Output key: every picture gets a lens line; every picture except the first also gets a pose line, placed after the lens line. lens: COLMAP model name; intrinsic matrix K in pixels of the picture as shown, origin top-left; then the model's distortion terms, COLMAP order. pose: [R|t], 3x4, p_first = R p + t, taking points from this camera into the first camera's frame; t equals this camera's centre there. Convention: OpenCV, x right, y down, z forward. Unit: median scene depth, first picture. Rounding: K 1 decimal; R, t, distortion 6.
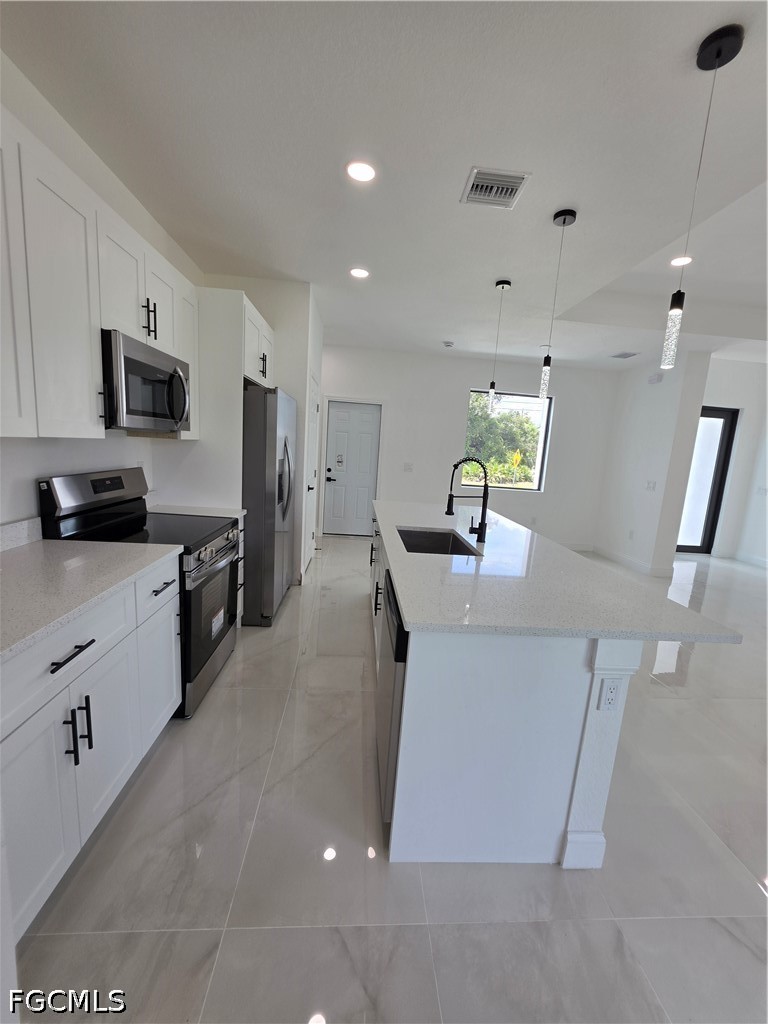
lens RADIAL K [[414.3, 0, 387.2], [0, 414.3, 515.1], [0, 0, 1]] dist [-0.003424, 0.000426]
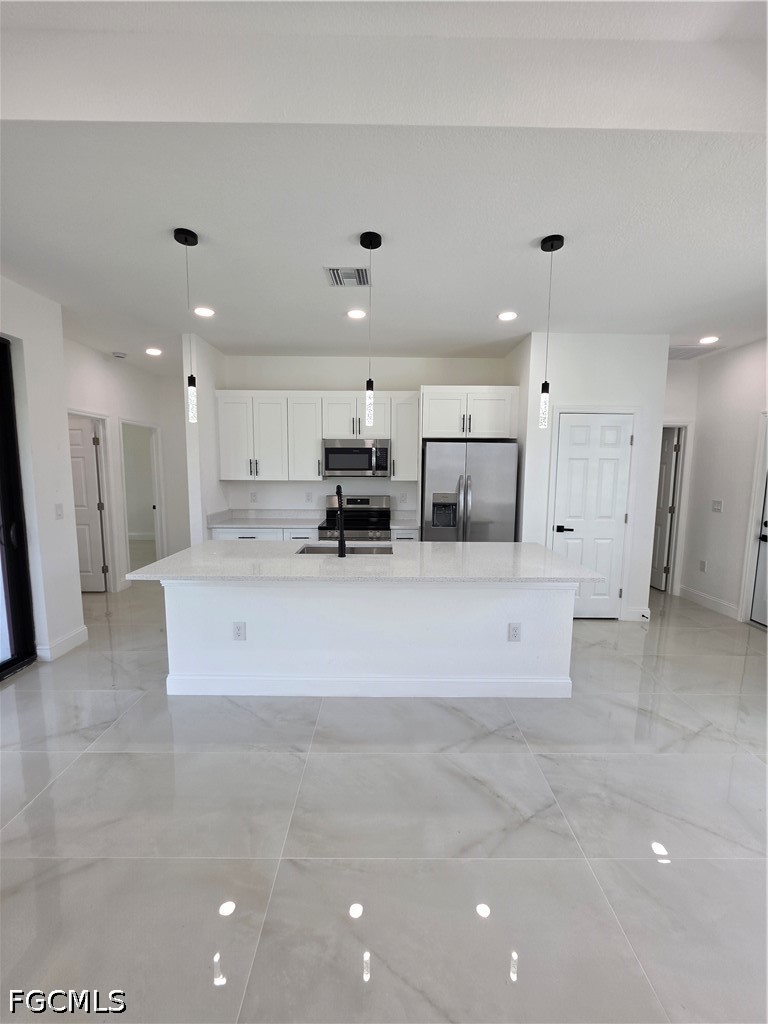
lens RADIAL K [[414.3, 0, 387.2], [0, 414.3, 515.1], [0, 0, 1]] dist [-0.003424, 0.000426]
pose [[-0.062348, 0.043459, -0.997108, 0.970058], [-0.175637, 0.982982, 0.053825, -0.096336], [0.982479, 0.178485, -0.053654, 0.820349]]
